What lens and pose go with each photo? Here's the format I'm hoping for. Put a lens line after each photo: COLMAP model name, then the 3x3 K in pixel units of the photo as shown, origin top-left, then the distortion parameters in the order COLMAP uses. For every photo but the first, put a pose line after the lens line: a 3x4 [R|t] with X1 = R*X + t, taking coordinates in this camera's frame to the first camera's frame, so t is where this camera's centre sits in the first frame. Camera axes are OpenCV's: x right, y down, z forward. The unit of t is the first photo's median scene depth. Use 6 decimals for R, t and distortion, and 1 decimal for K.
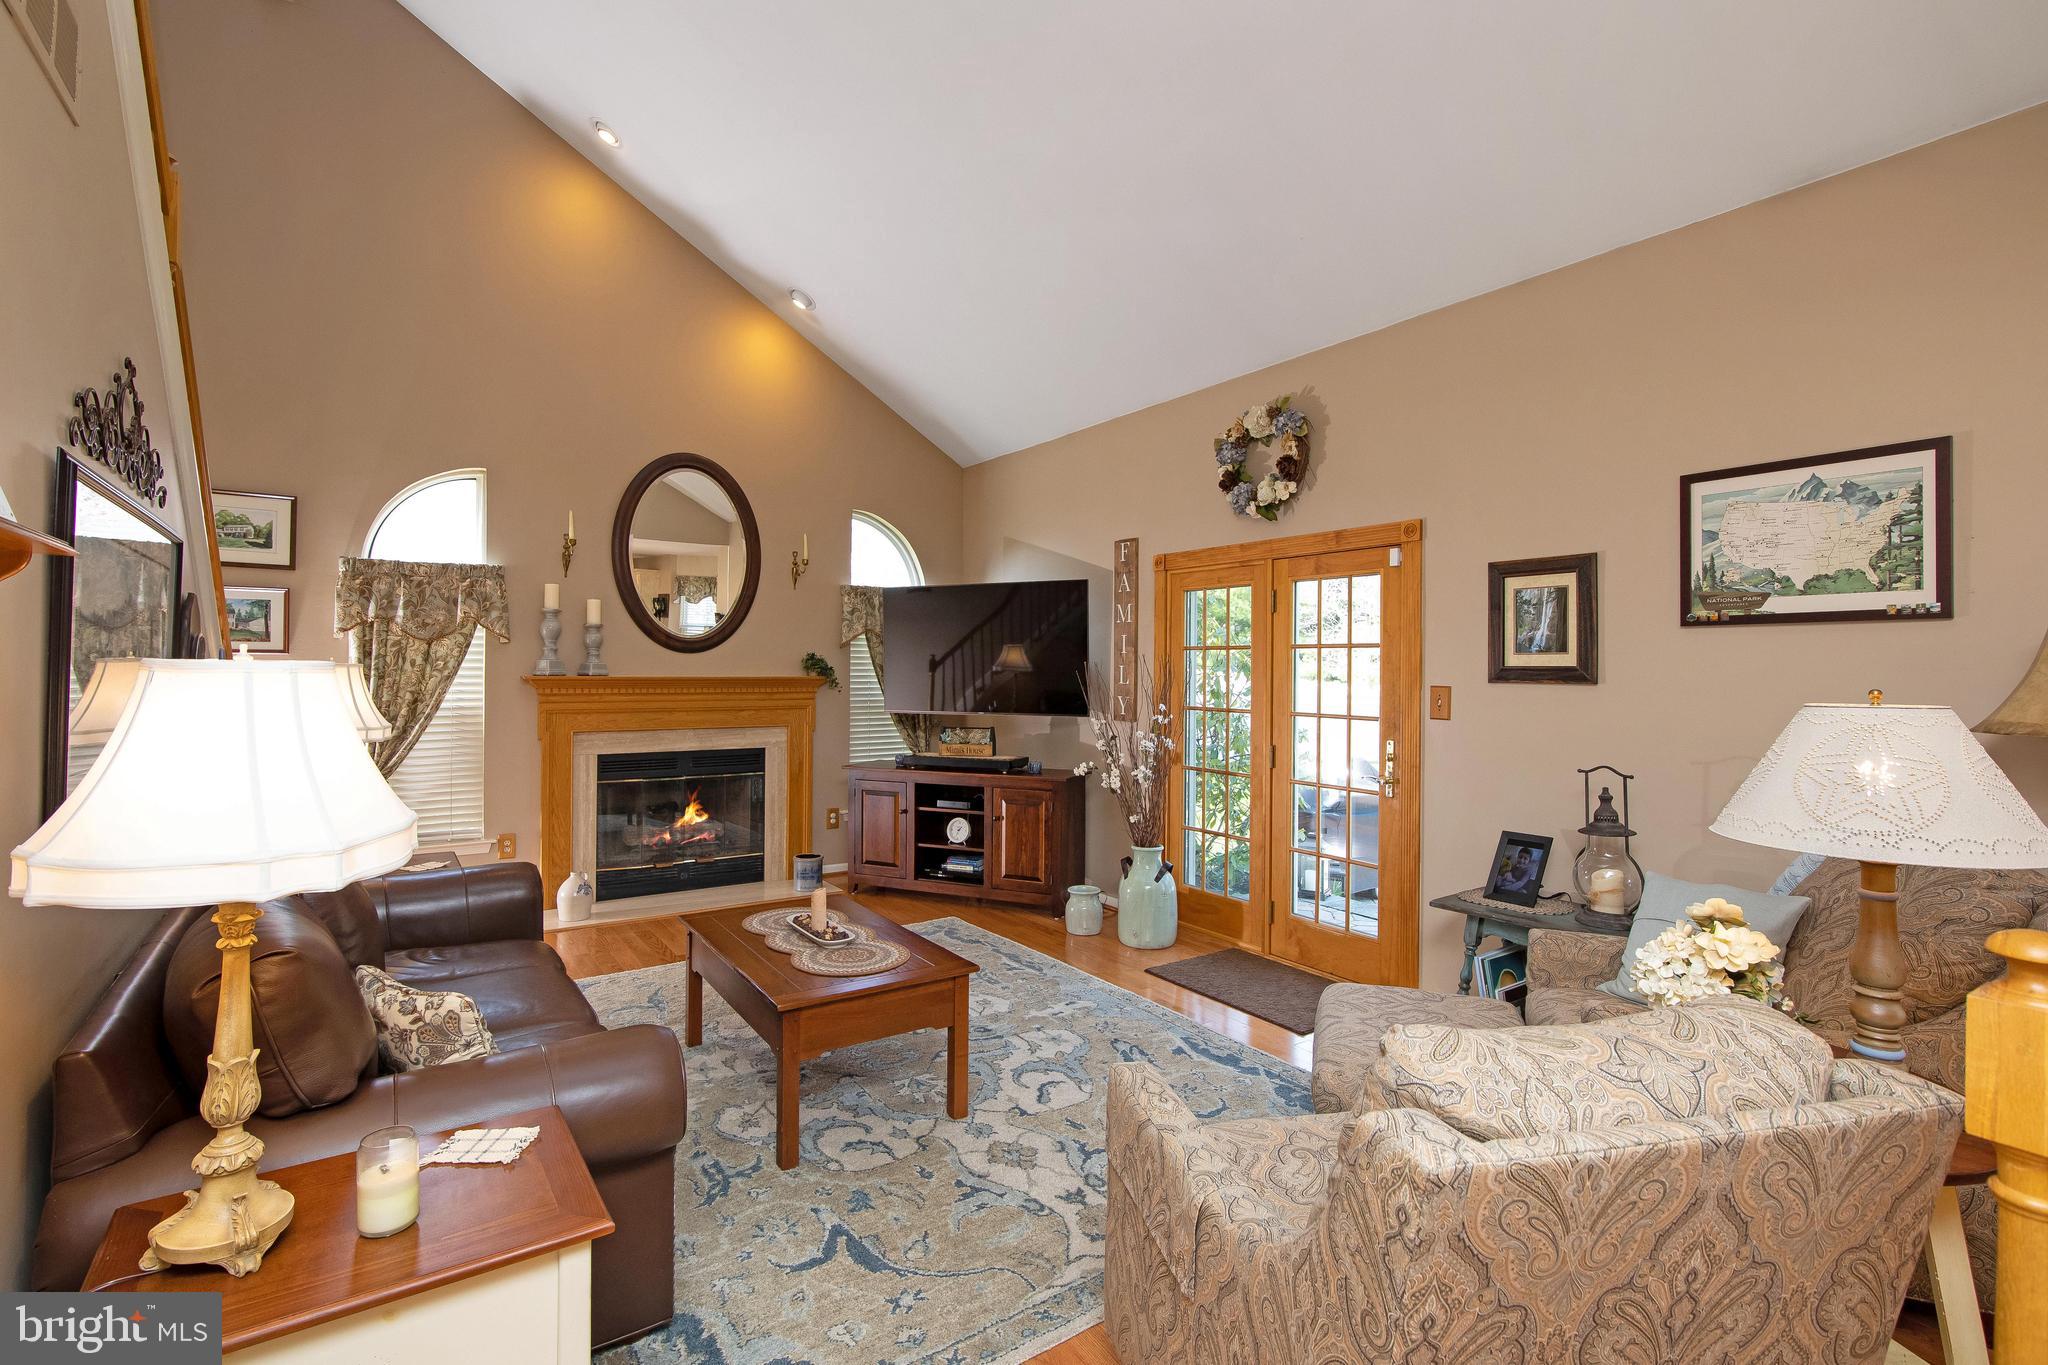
lens RADIAL K [[935.6, 0, 1004.0], [0, 935.6, 666.4], [0, 0, 1]] dist [-0.004466, -0.000210]
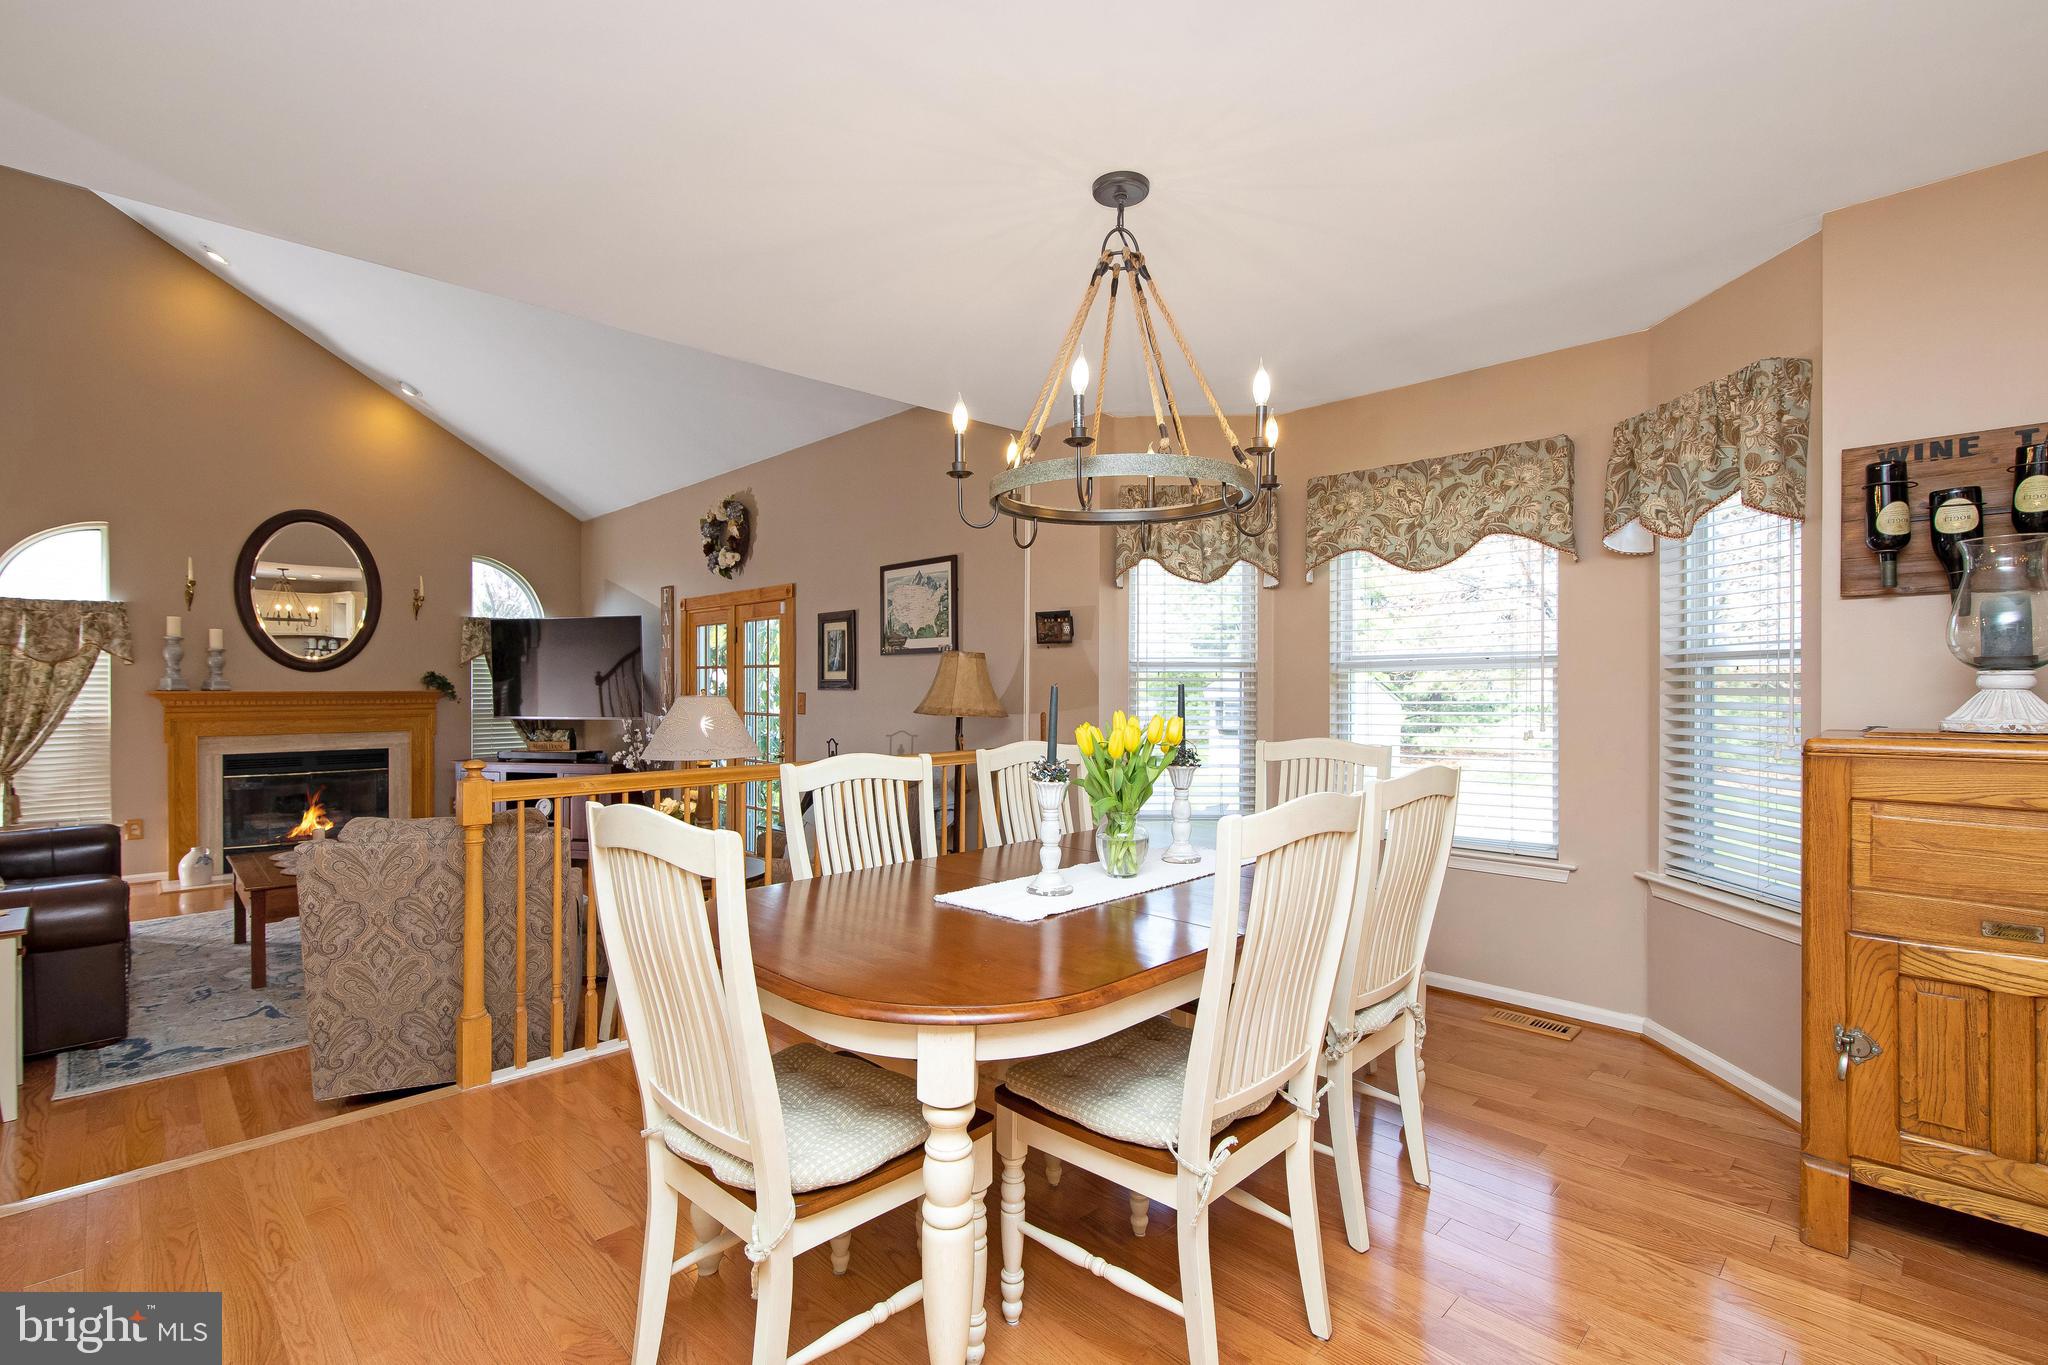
lens RADIAL K [[926.5, 0, 1015.5], [0, 926.5, 693.7], [0, 0, 1]] dist [-0.003165, 0.000180]
pose [[0.982352, -0.007447, 0.186893, 0.429064], [0.005053, 0.999899, 0.013283, 0.003558], [-0.186973, -0.012104, 0.982291, -0.460749]]
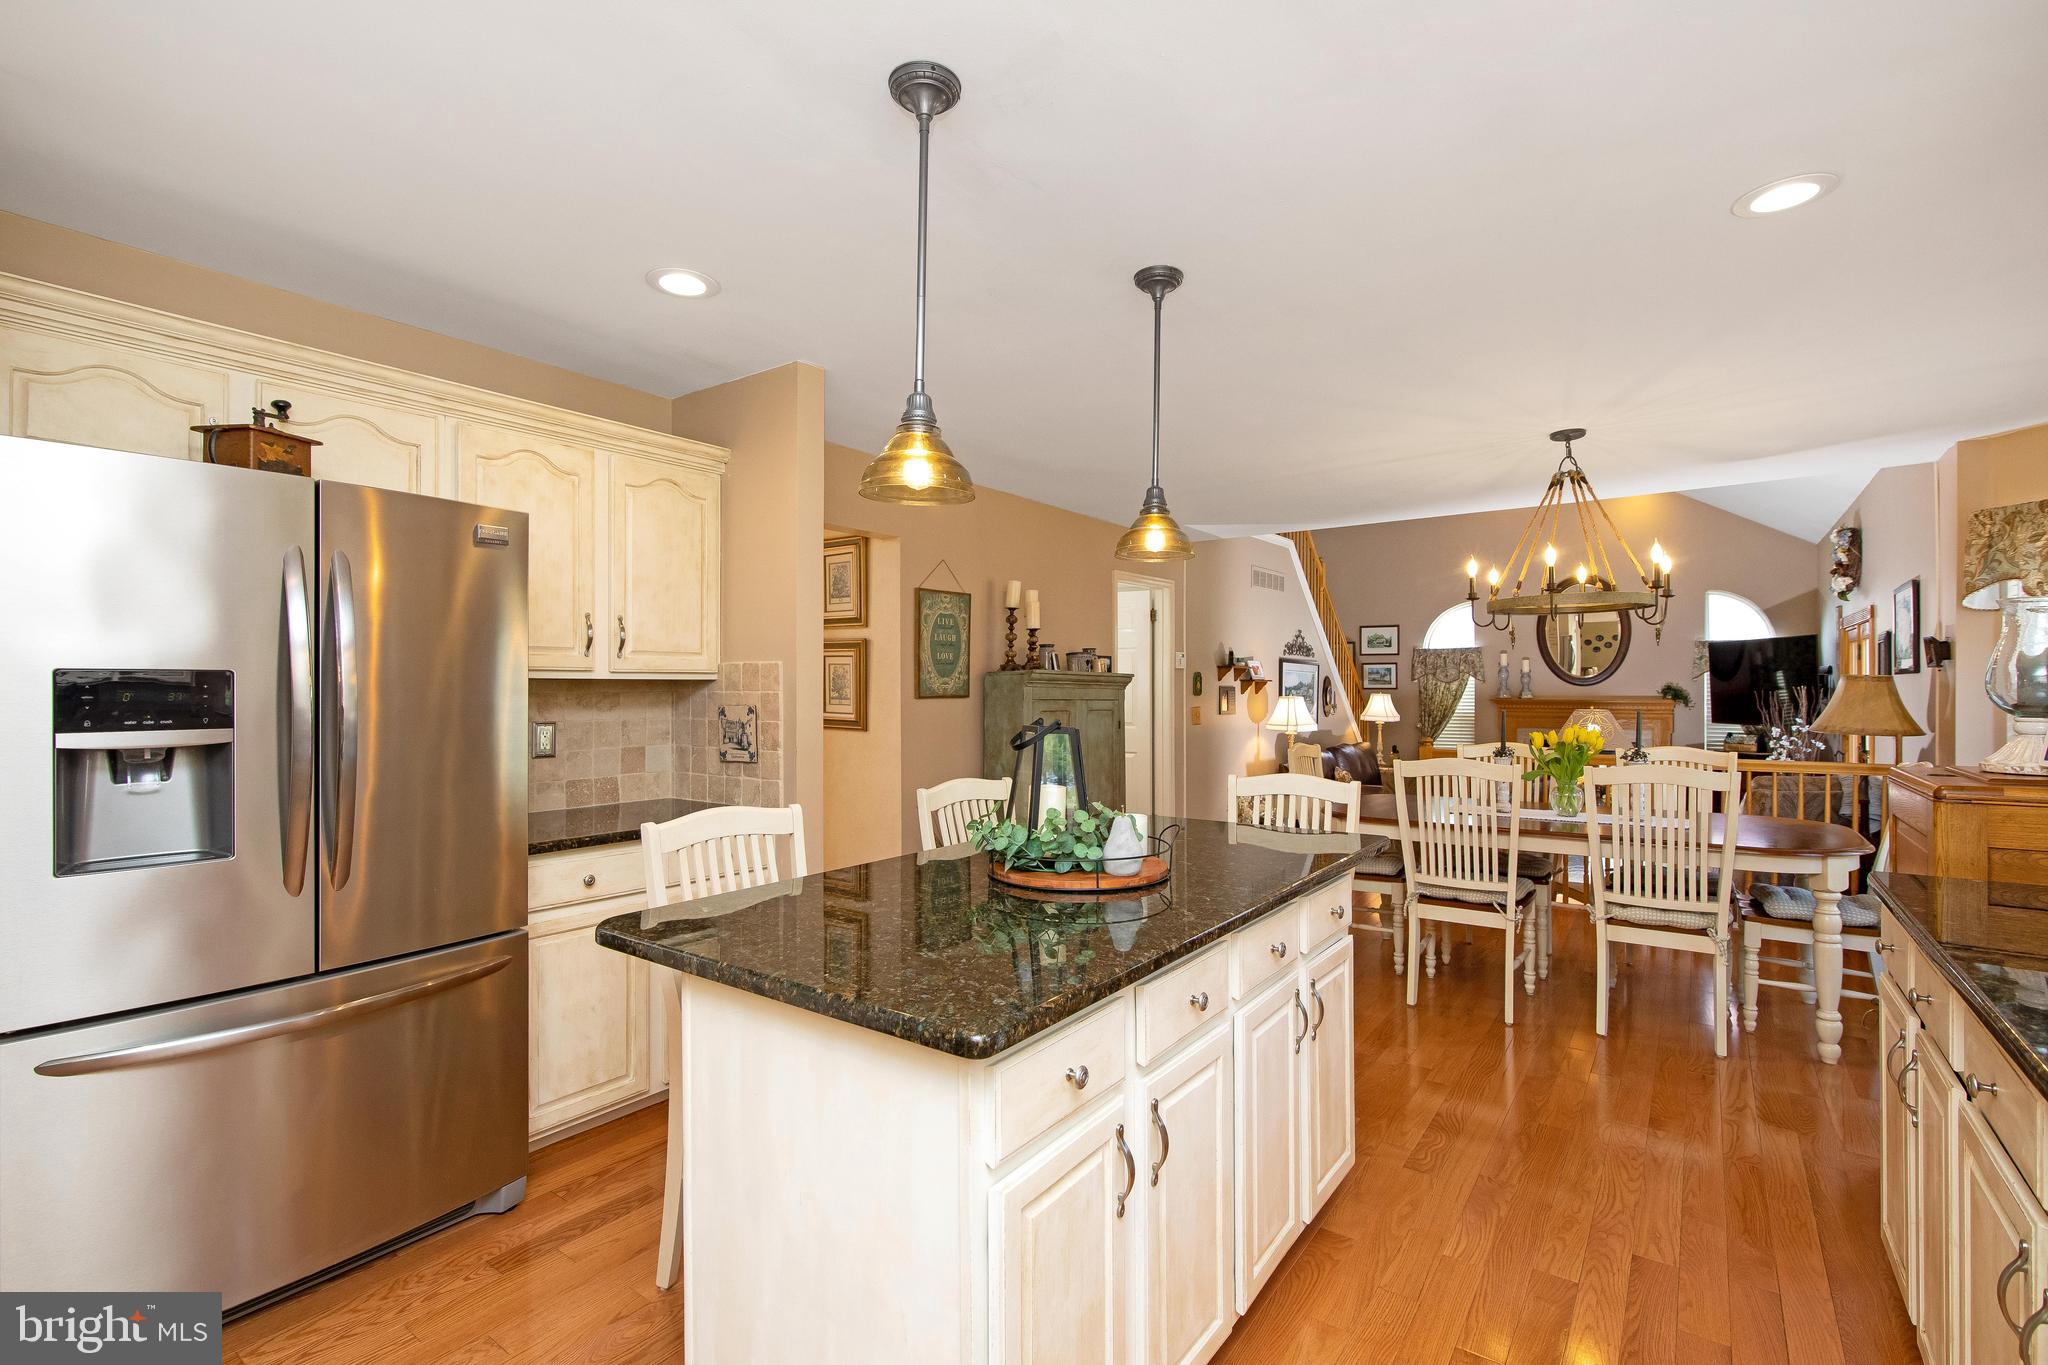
lens RADIAL K [[917.3, 0, 1024.0], [0, 917.3, 682.5], [0, 0, 1]] dist [-0.005467, -0.000298]
pose [[0.339690, -0.010992, -0.940473, 1.182465], [0.006381, 0.999936, -0.009382, -0.014957], [0.940516, -0.002814, 0.339738, -0.756168]]
